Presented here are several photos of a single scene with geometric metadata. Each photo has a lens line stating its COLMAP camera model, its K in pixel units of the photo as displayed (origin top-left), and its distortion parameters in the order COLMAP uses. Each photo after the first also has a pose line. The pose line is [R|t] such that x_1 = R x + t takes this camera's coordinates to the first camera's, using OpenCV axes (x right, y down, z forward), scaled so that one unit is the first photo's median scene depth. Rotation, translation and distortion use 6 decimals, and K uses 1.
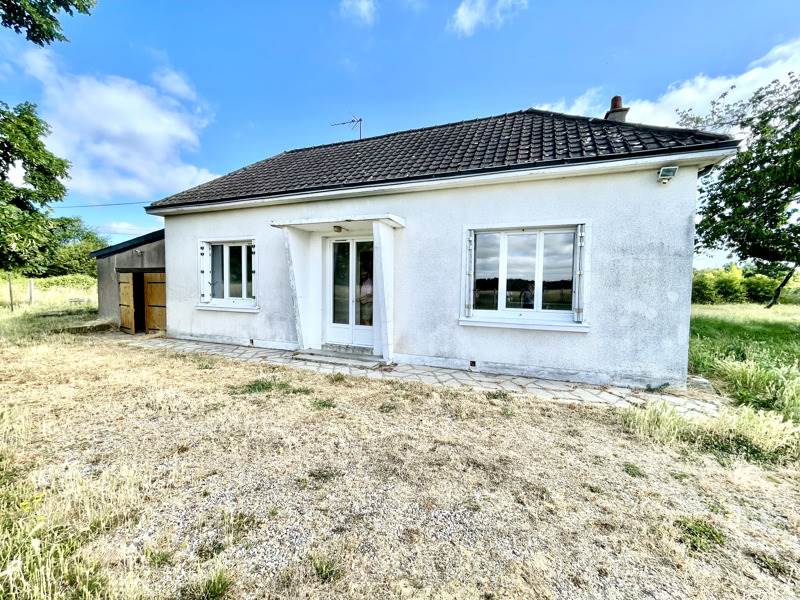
lens RADIAL K [[321.7, 0, 400.5], [0, 321.7, 299.4], [0, 0, 1]] dist [-0.002395, -0.000631]
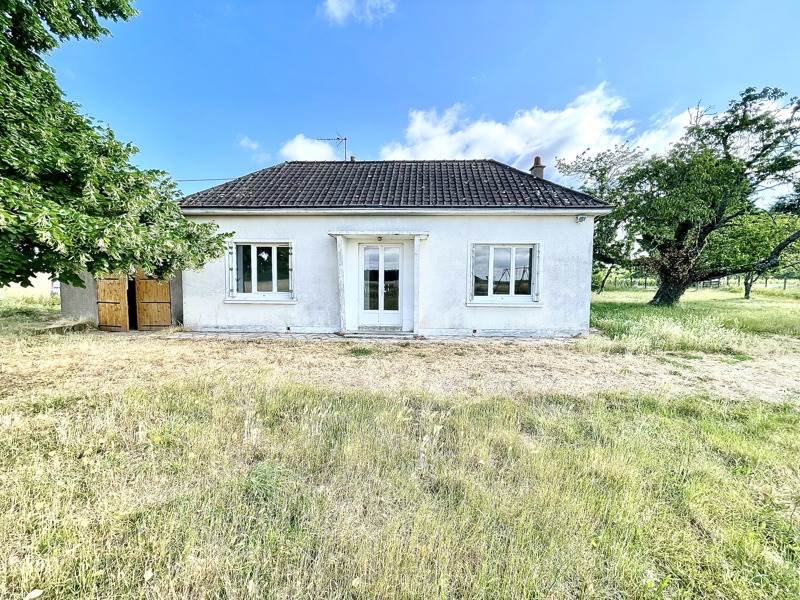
lens RADIAL K [[321.7, 0, 398.8], [0, 321.7, 299.5], [0, 0, 1]] dist [-0.002395, -0.000631]
pose [[0.947511, -0.025186, 0.318730, -0.502183], [0.019664, 0.999596, 0.020533, 0.008298], [-0.319118, -0.013188, 0.947623, -0.277279]]
